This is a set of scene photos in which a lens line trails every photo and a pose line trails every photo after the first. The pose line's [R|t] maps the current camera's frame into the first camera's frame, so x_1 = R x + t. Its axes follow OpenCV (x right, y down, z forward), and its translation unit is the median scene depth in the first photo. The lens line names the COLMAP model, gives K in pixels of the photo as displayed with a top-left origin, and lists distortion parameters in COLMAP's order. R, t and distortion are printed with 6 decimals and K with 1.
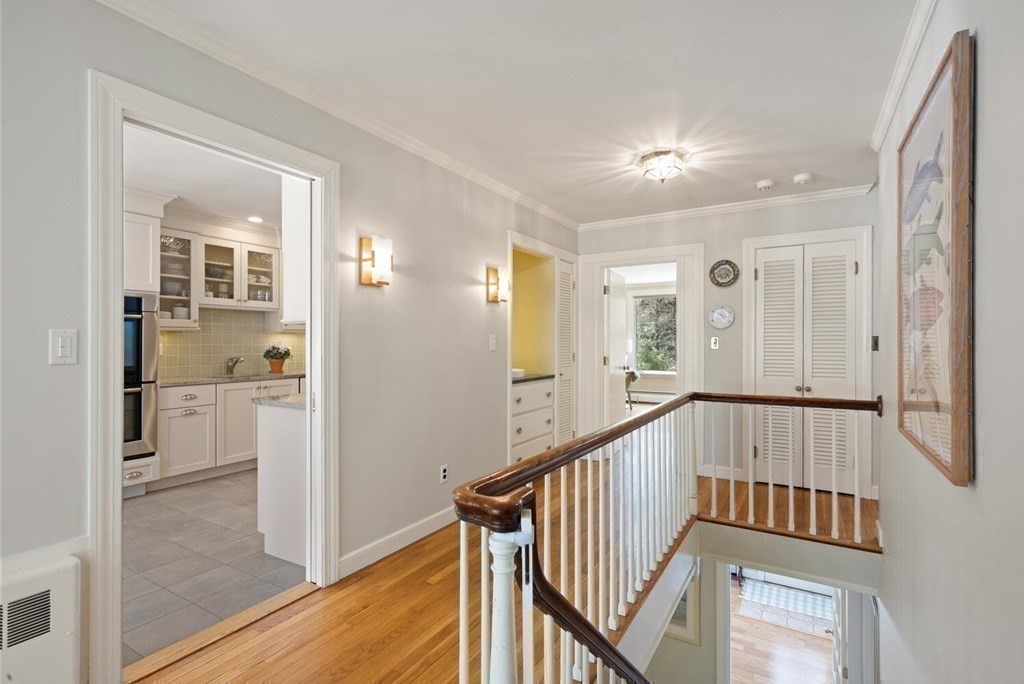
lens RADIAL K [[481.8, 0, 511.6], [0, 481.8, 343.4], [0, 0, 1]] dist [0.001399, 0.000140]
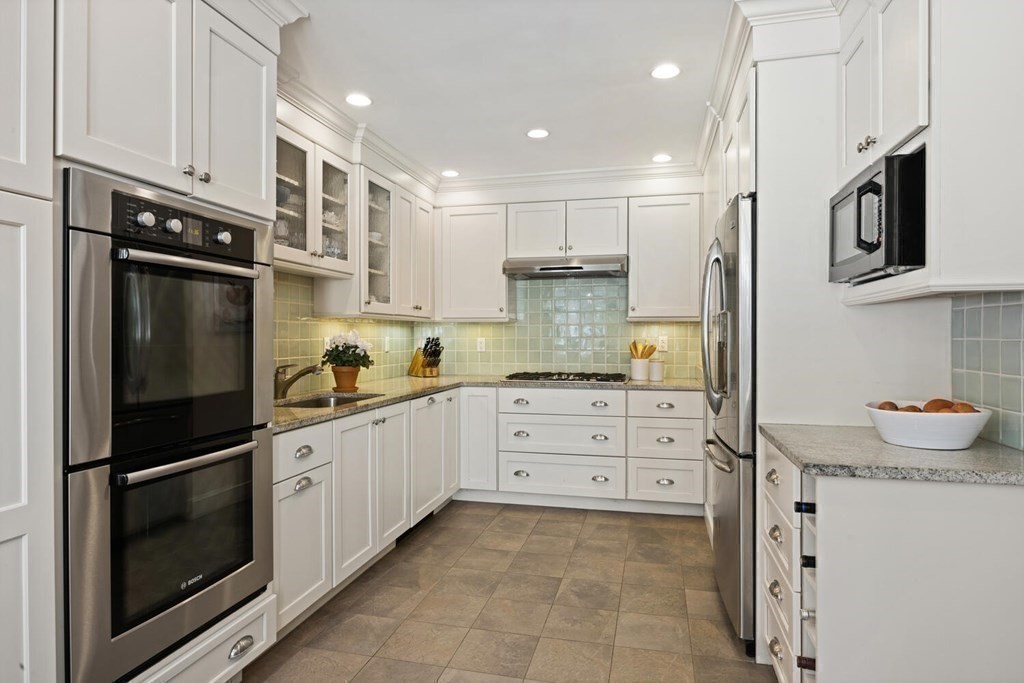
lens RADIAL K [[583.6, 0, 513.6], [0, 583.6, 341.5], [0, 0, 1]] dist [-0.006824, -0.000961]
pose [[0.952494, -0.003182, 0.304540, -0.555882], [0.002041, 0.999990, 0.004065, 0.002193], [-0.304549, -0.003251, 0.952491, 0.342474]]
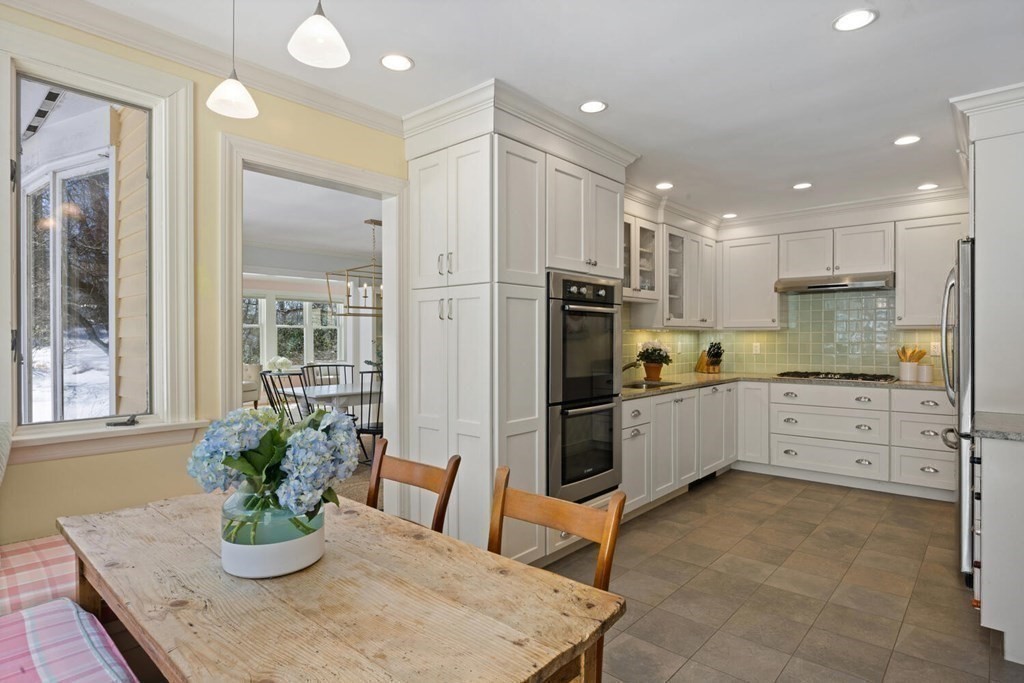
lens RADIAL K [[545.7, 0, 513.9], [0, 545.7, 341.6], [0, 0, 1]] dist [-0.005354, 0.000720]
pose [[0.984611, -0.000916, -0.174757, -0.609069], [0.001408, 0.999995, 0.002691, -0.006330], [0.174754, -0.002895, 0.984608, 0.081510]]
